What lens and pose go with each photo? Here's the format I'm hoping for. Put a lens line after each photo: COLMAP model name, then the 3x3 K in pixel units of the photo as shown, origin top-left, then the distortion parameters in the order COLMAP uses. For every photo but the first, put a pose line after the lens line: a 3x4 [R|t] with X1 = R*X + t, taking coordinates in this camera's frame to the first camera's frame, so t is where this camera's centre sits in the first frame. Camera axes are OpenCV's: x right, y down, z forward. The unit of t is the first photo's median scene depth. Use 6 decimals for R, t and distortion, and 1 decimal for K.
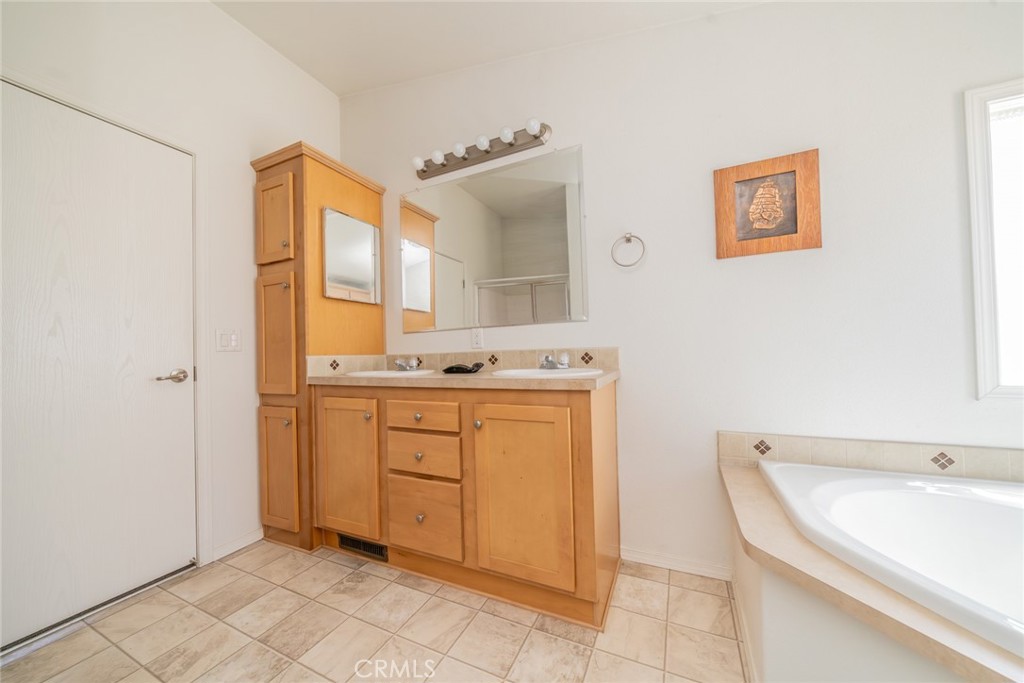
lens RADIAL K [[352.2, 0, 516.6], [0, 352.2, 345.9], [0, 0, 1]] dist [-0.007620, 0.000174]
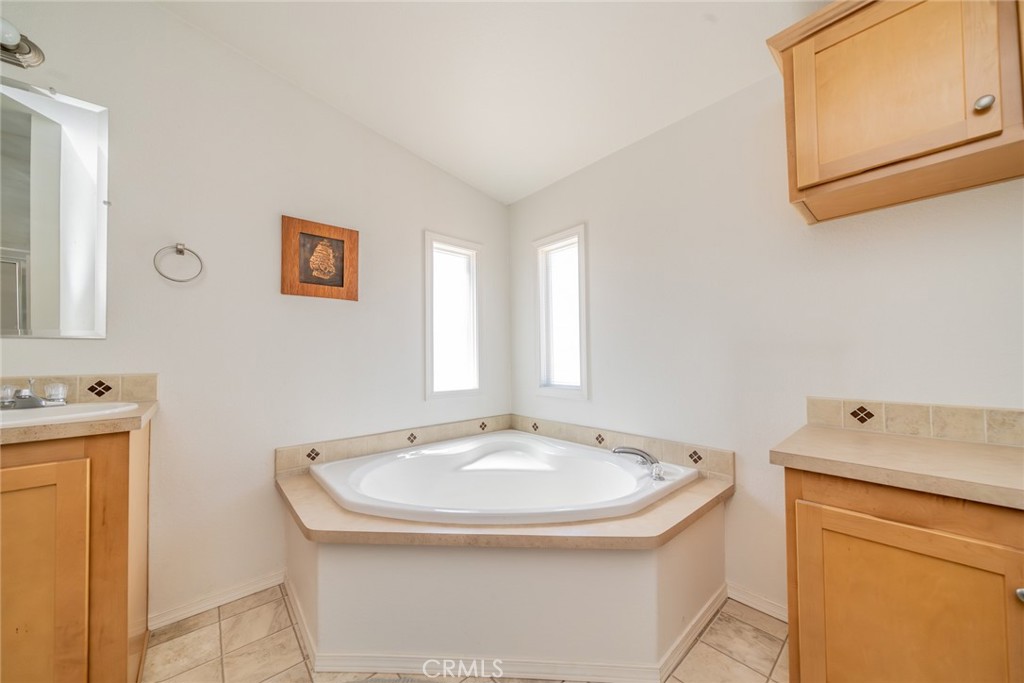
lens RADIAL K [[352.2, 0, 509.3], [0, 352.2, 350.6], [0, 0, 1]] dist [-0.007620, 0.000174]
pose [[0.405897, 0.038221, 0.913119, -0.155559], [-0.013087, 0.999266, -0.036009, -0.037626], [-0.913825, 0.002666, 0.406099, -0.123099]]
